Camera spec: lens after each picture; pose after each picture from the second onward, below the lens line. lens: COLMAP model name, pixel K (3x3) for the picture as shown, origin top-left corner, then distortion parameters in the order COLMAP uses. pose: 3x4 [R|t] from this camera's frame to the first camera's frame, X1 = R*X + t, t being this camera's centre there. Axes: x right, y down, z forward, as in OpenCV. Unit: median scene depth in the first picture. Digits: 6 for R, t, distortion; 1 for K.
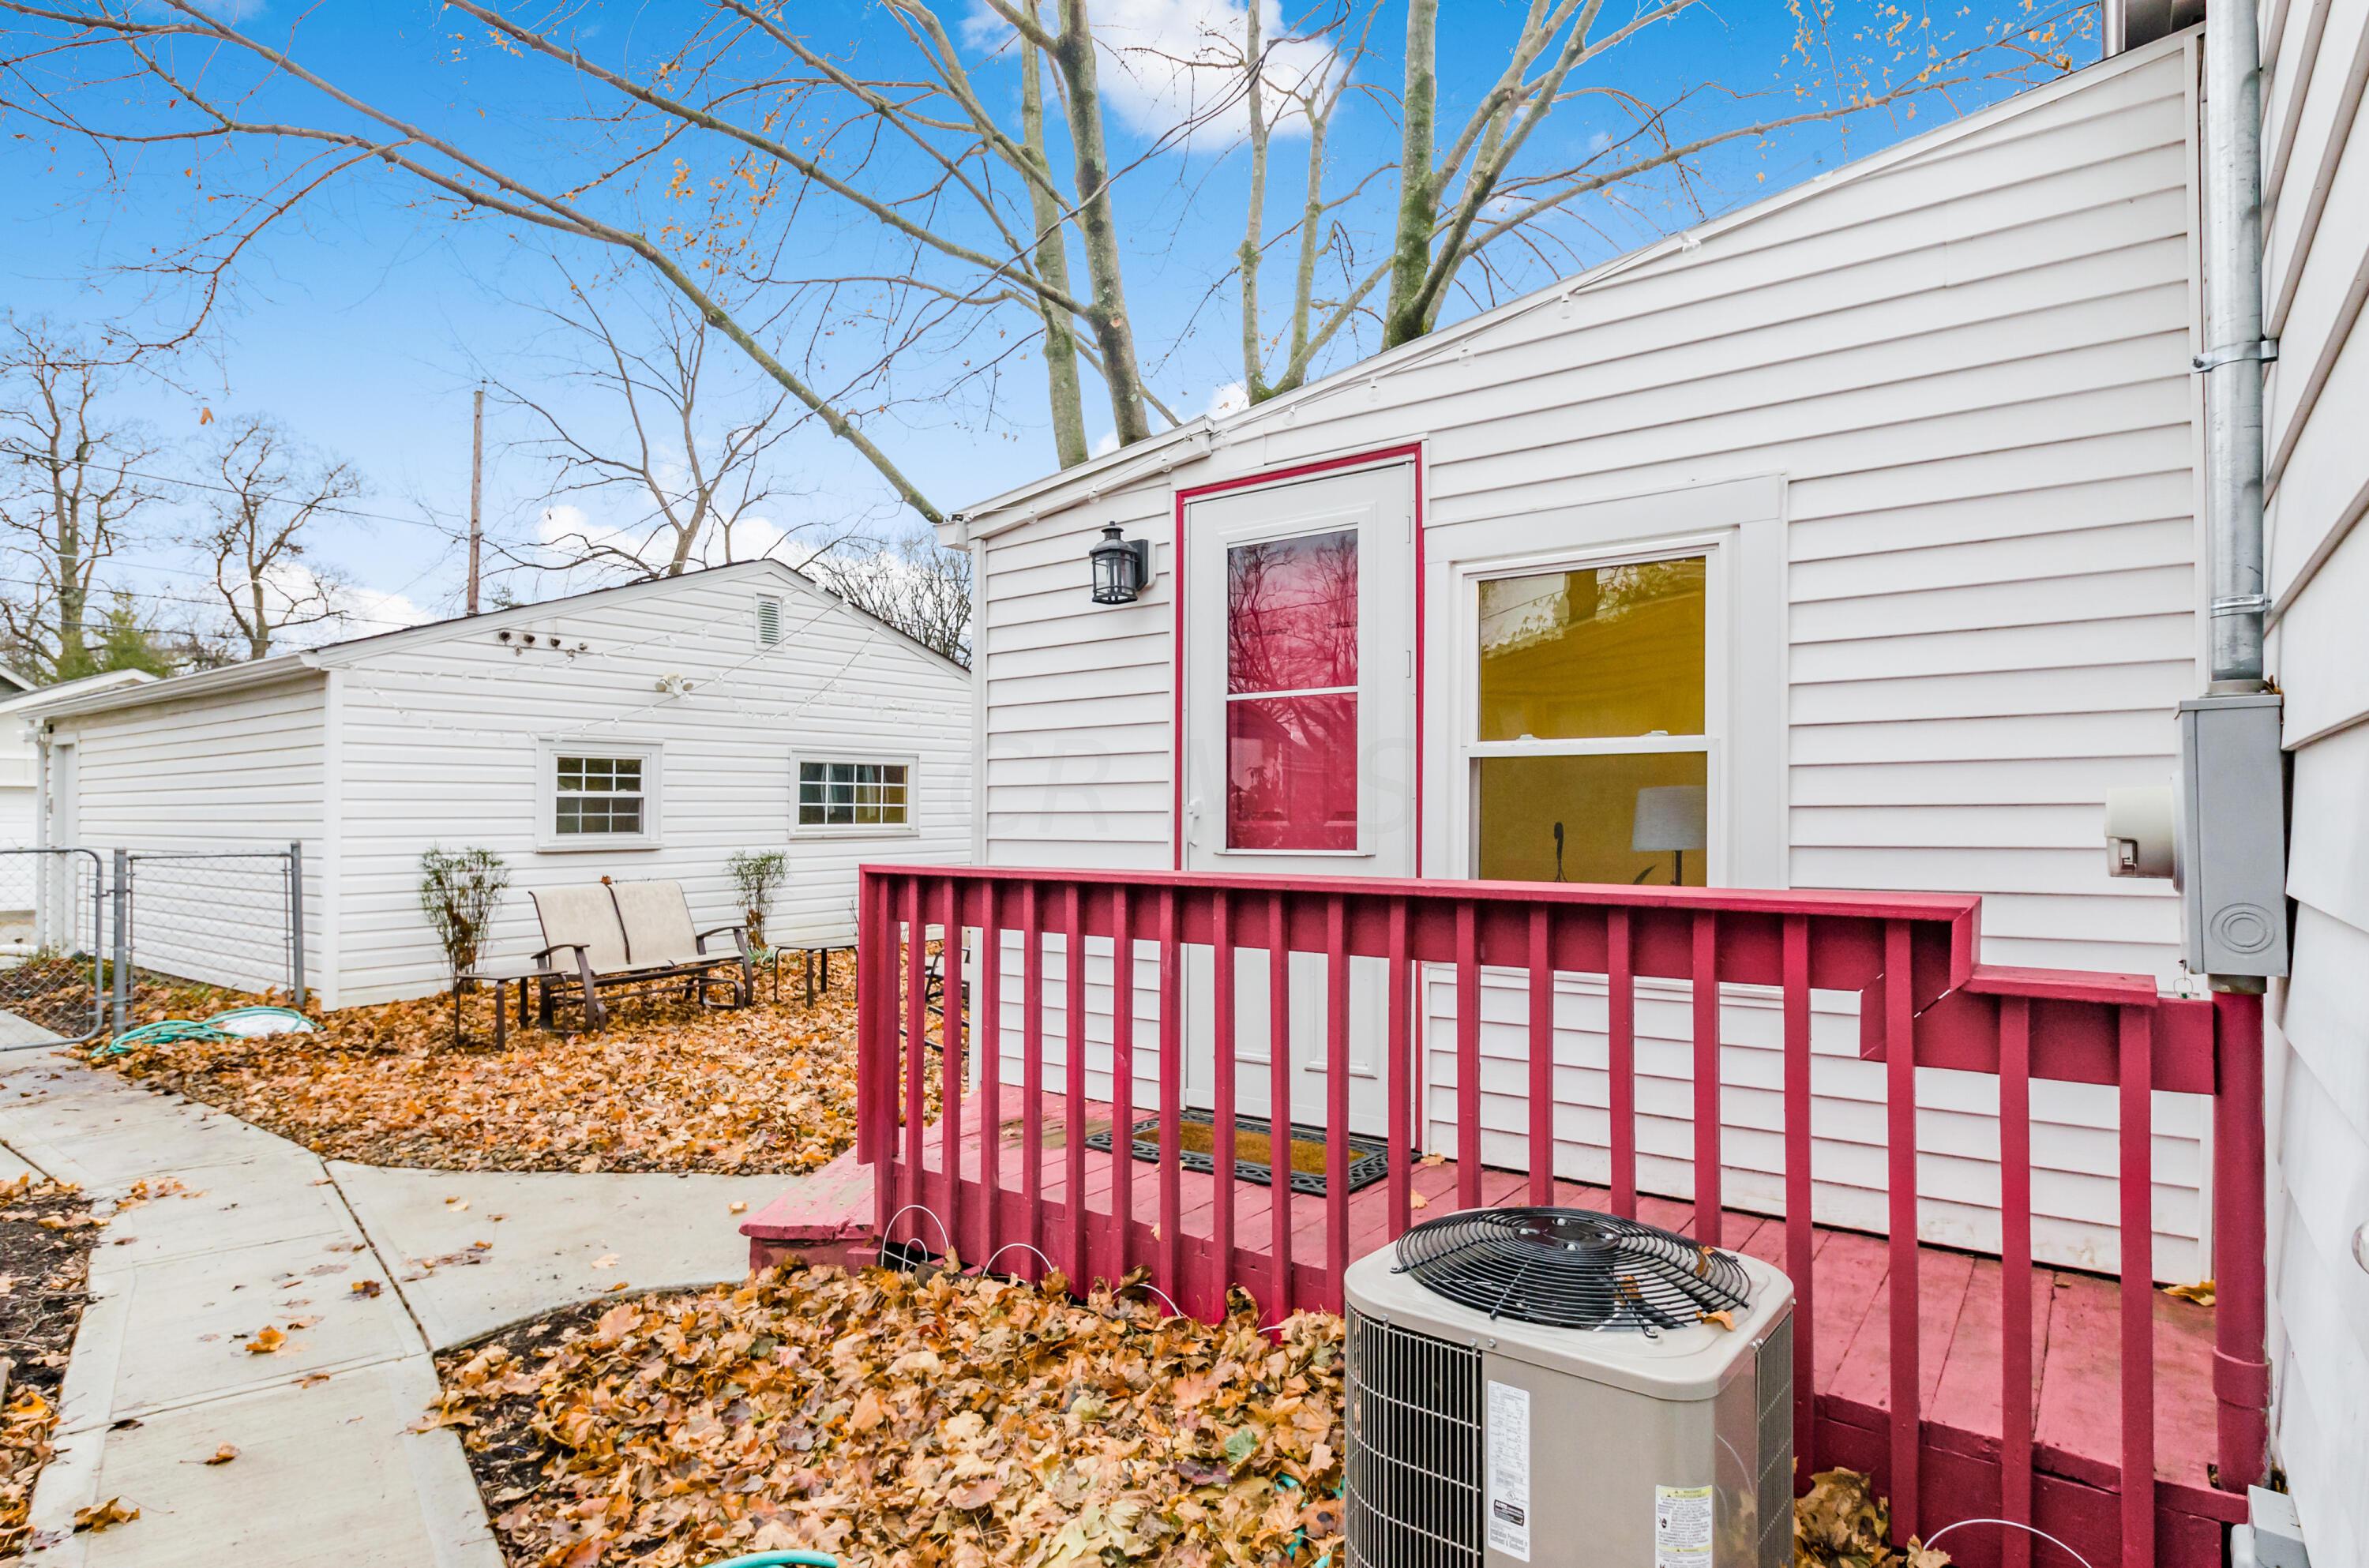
lens RADIAL K [[1258.3, 0, 1182.7], [0, 1258.3, 781.5], [0, 0, 1]] dist [0.002101, 0.000360]
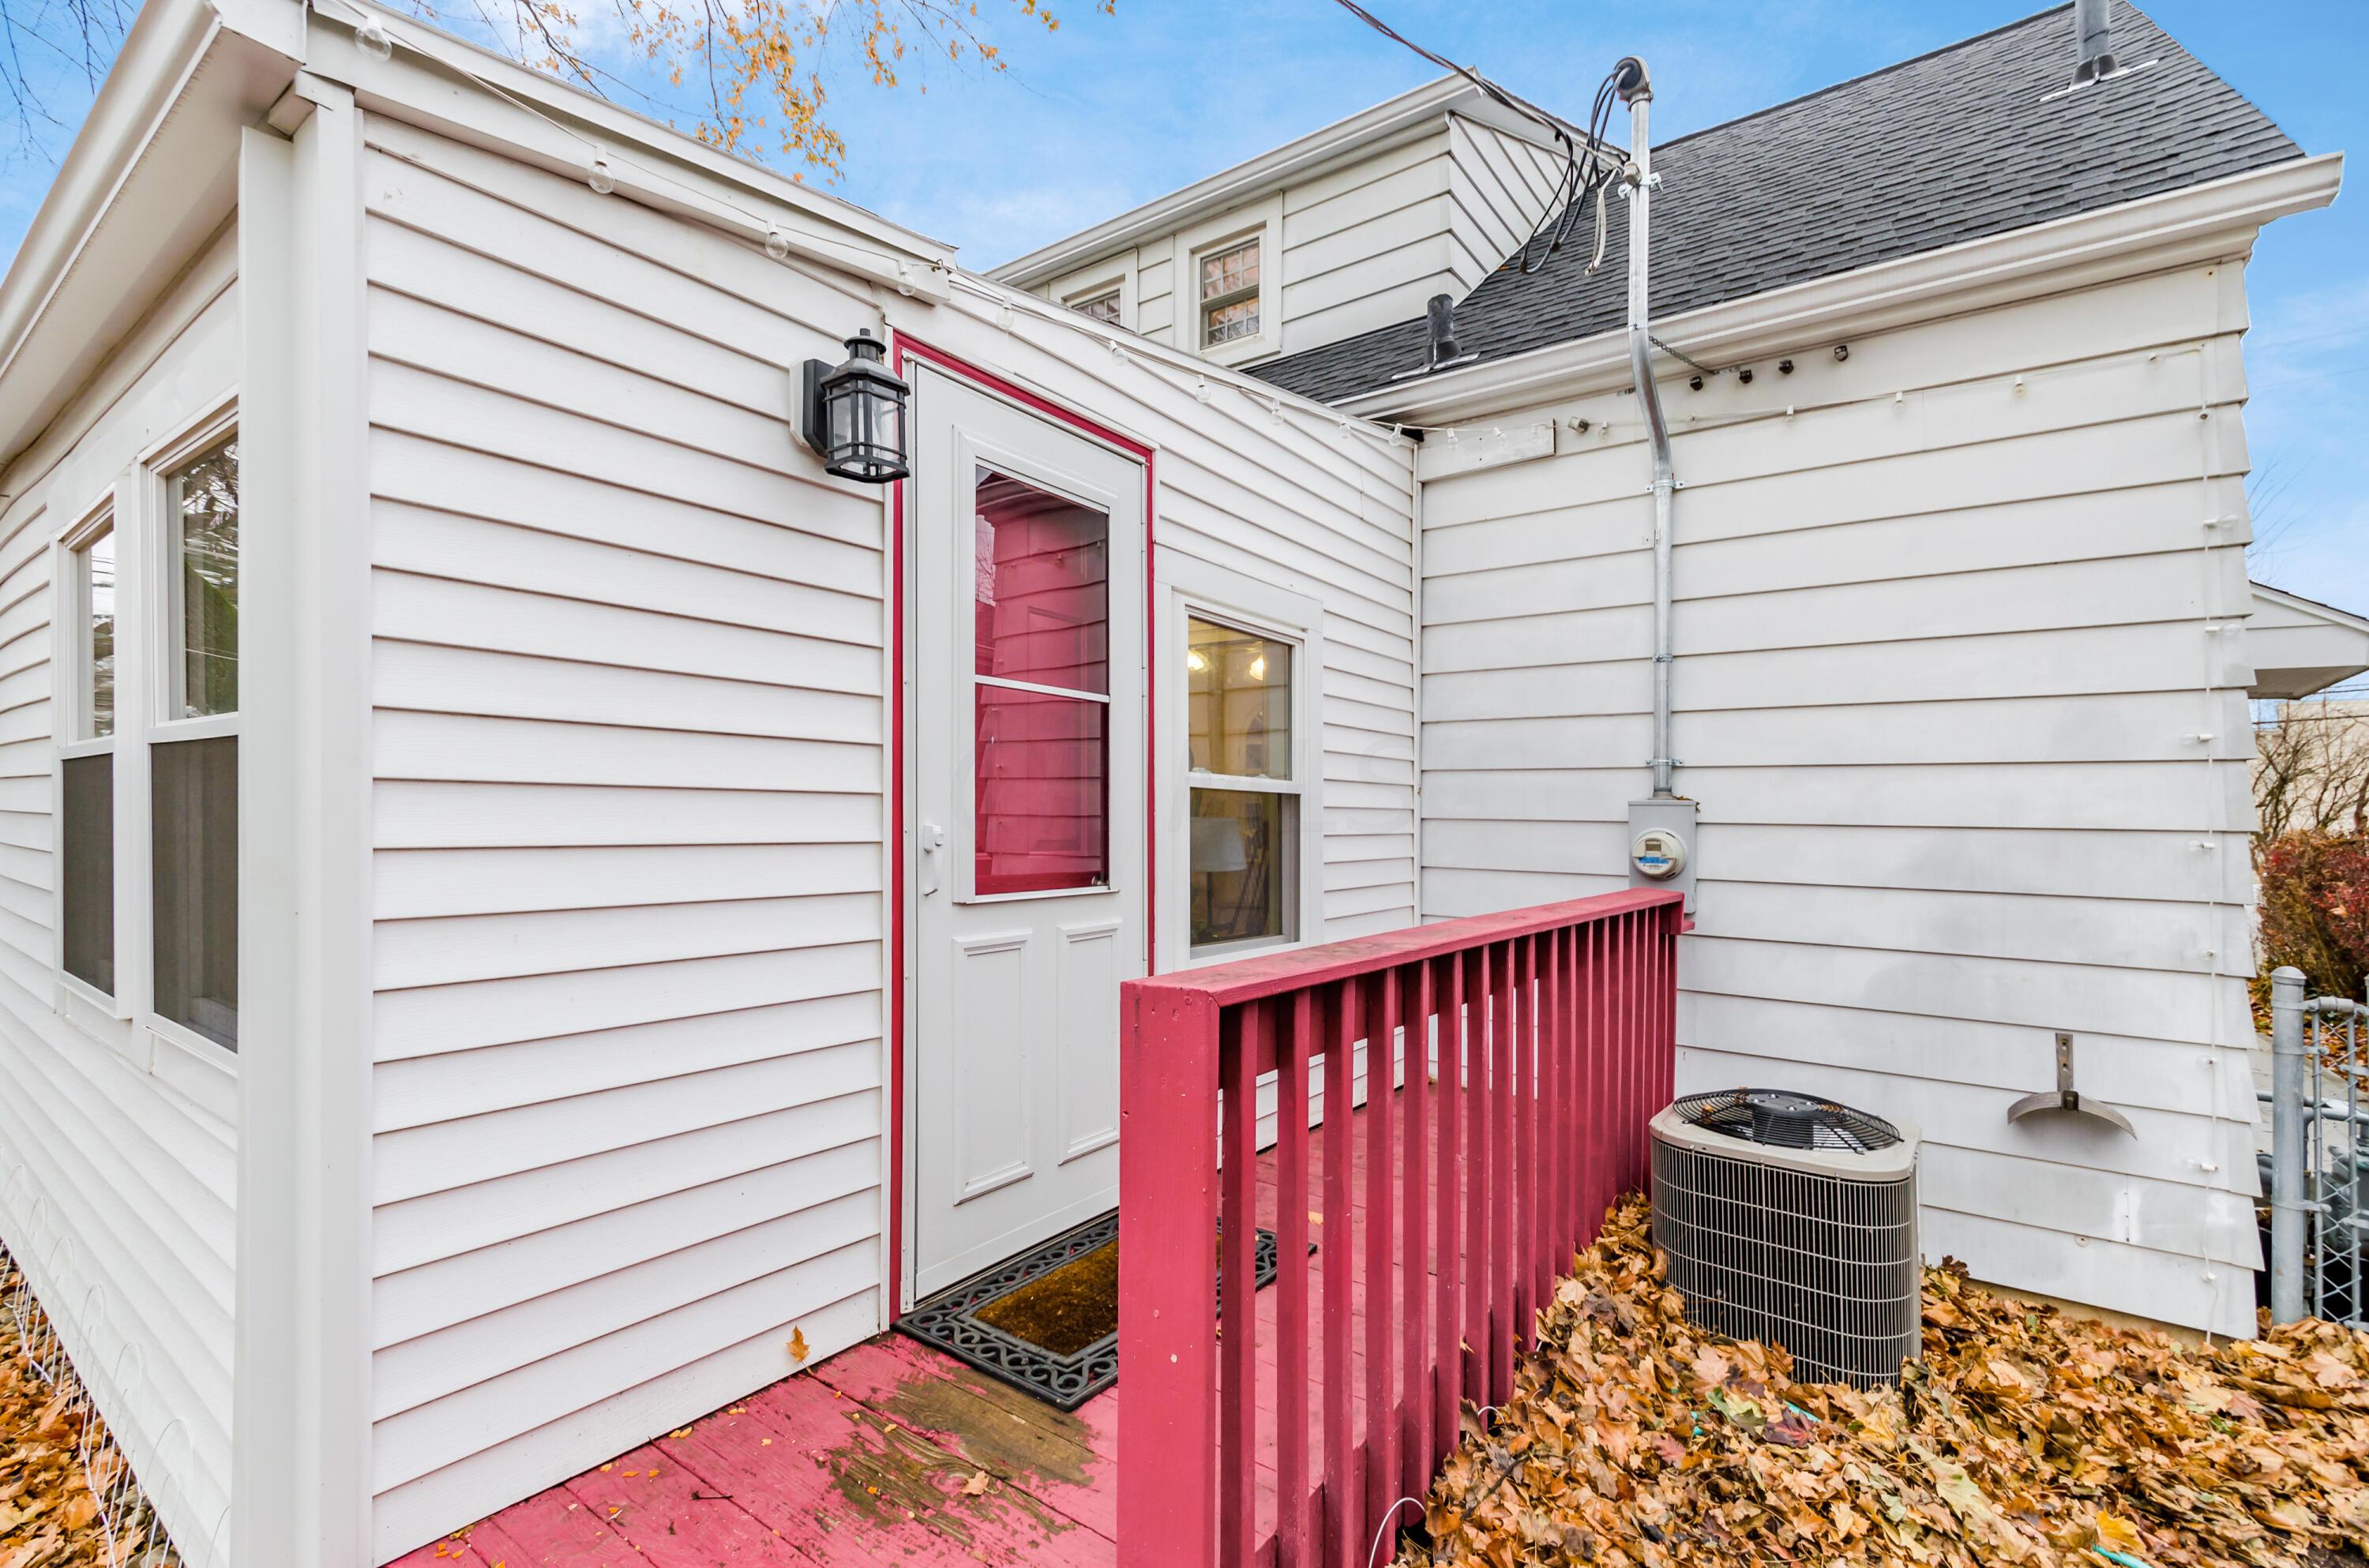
lens RADIAL K [[1048.5, 0, 1171.4], [0, 1048.5, 777.6], [0, 0, 1]] dist [-0.008967, 0.000663]
pose [[0.003469, 0.043806, 0.999034, -0.459179], [-0.047788, 0.997906, -0.043590, 0.008244], [-0.998851, -0.047591, 0.005555, 0.755194]]
